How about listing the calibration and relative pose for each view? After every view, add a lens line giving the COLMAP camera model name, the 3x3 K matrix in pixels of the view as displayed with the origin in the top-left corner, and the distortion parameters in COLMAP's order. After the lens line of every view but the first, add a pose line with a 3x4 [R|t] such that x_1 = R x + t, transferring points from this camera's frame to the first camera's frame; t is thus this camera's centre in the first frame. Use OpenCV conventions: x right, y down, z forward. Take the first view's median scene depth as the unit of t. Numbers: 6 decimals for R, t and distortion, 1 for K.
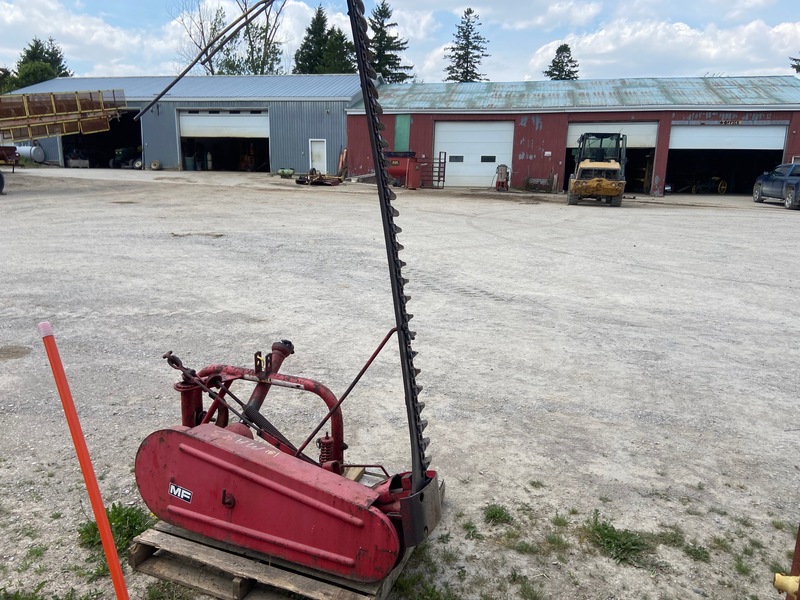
lens RADIAL K [[605.6, 0, 393.6], [0, 605.6, 306.5], [0, 0, 1]] dist [0.111853, -0.132410]
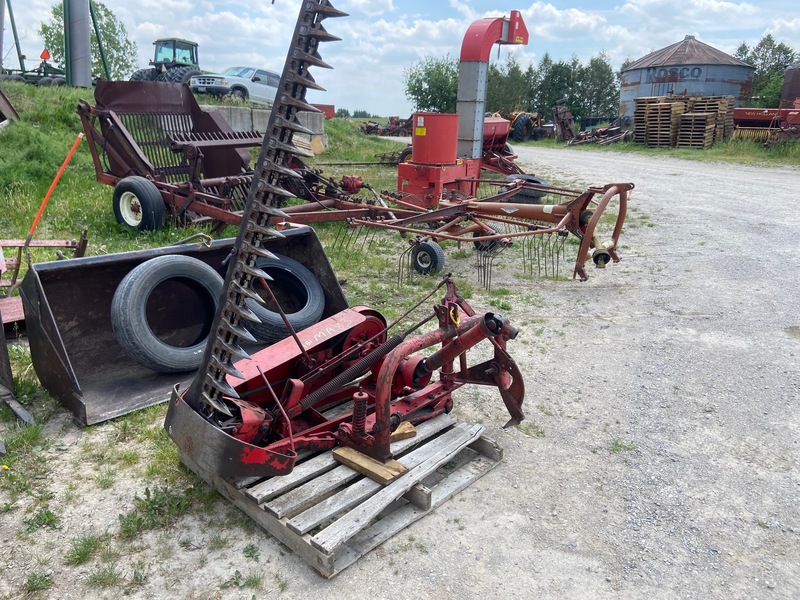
lens RADIAL K [[605.6, 0, 397.2], [0, 605.6, 296.8], [0, 0, 1]] dist [0.111853, -0.132410]
pose [[-0.384735, 0.230260, -0.893845, 0.241154], [-0.232718, 0.912902, 0.335338, -0.085924], [0.893208, 0.337030, -0.297640, 0.486233]]
